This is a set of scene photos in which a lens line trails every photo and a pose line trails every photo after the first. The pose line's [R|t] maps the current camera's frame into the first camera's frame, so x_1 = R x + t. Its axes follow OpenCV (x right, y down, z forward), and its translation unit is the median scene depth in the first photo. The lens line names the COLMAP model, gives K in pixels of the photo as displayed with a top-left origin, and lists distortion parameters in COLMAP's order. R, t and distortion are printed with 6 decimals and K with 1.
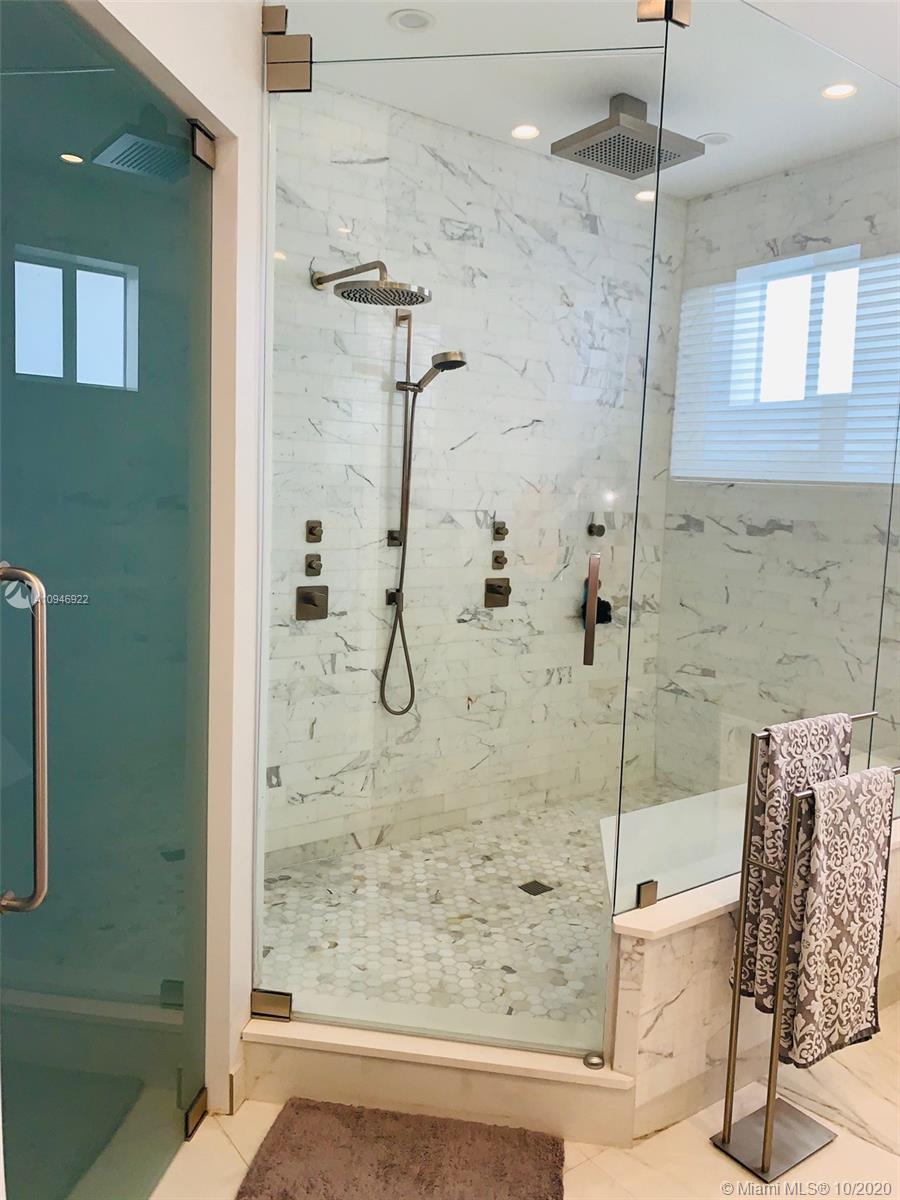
lens RADIAL K [[897.5, 0, 455.1], [0, 897.5, 580.6], [0, 0, 1]] dist [0.042759, -0.049589]
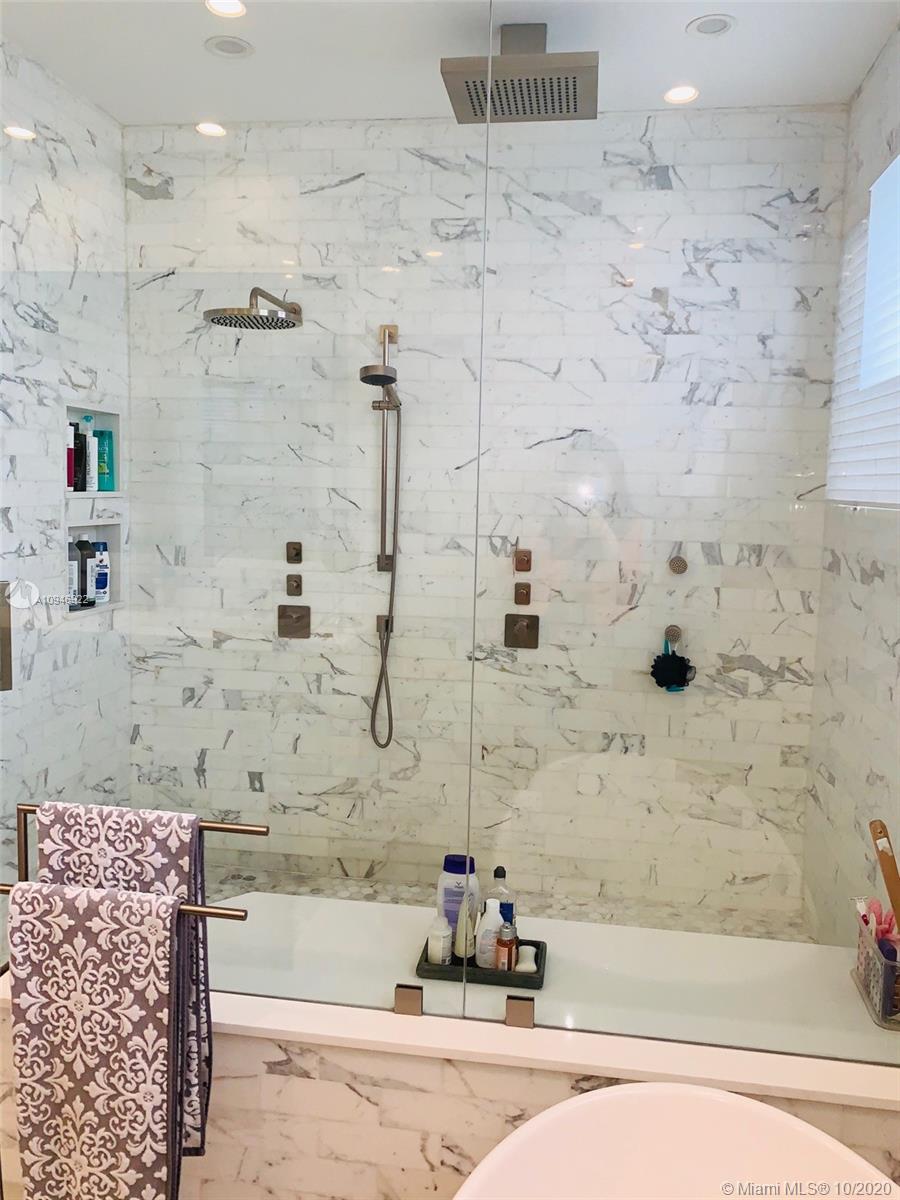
lens RADIAL K [[897.5, 0, 455.1], [0, 897.5, 580.6], [0, 0, 1]] dist [0.042759, -0.049589]
pose [[0.727198, 0.056153, -0.684128, 0.629667], [-0.071579, 0.997418, 0.005783, -0.038473], [0.682686, 0.044764, 0.729339, 0.343688]]
